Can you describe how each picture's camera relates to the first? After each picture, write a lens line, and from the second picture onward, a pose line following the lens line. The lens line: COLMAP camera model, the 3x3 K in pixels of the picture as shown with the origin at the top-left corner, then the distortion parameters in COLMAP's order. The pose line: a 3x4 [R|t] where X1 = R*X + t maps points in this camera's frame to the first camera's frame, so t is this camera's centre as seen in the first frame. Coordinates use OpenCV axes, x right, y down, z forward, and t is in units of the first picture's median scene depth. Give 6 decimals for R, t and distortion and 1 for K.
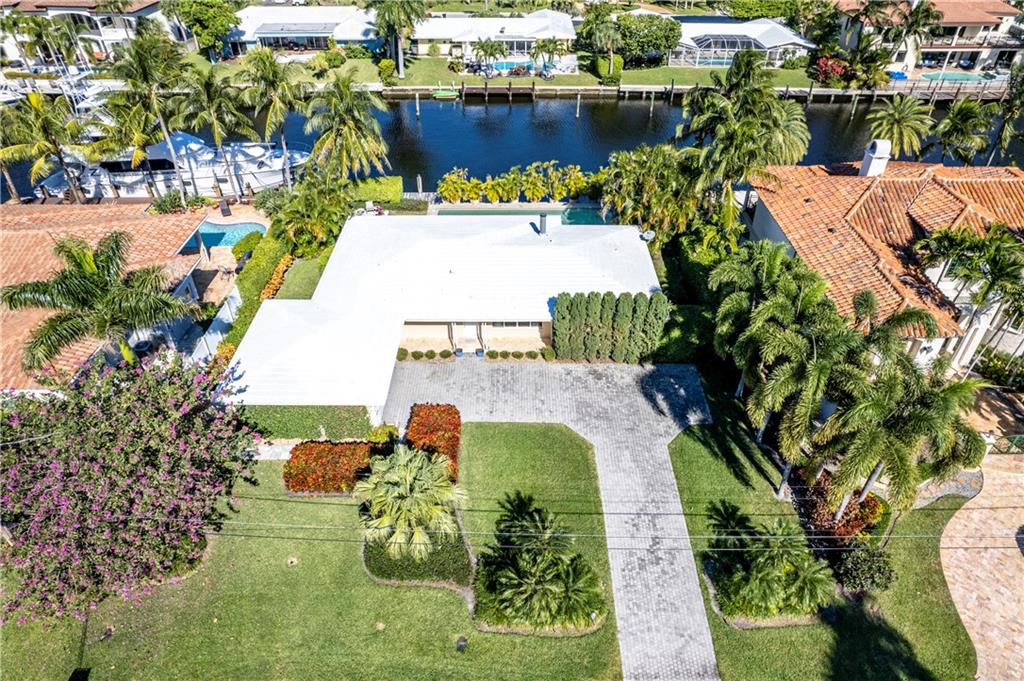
lens RADIAL K [[654.5, 0, 517.9], [0, 654.5, 334.4], [0, 0, 1]] dist [-0.050057, 0.037183]
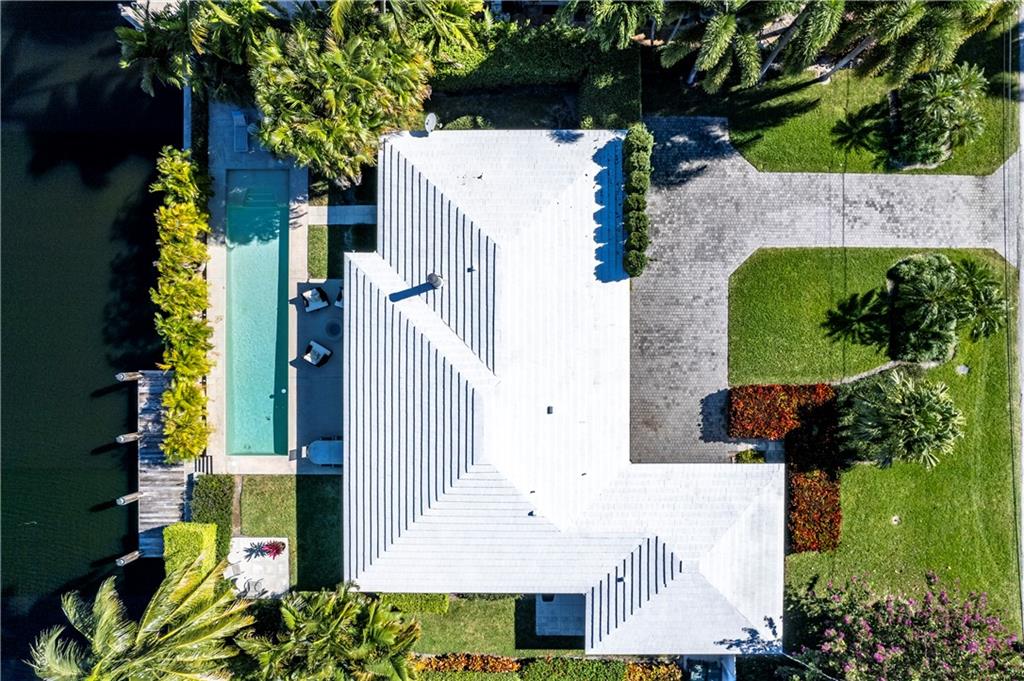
lens RADIAL K [[654.5, 0, 521.5], [0, 654.5, 349.7], [0, 0, 1]] dist [-0.050057, 0.037183]
pose [[0.004287, -0.999988, 0.002367, -0.043252], [0.609876, 0.004490, 0.792484, -0.866901], [-0.792485, -0.001954, 0.609888, 0.732817]]
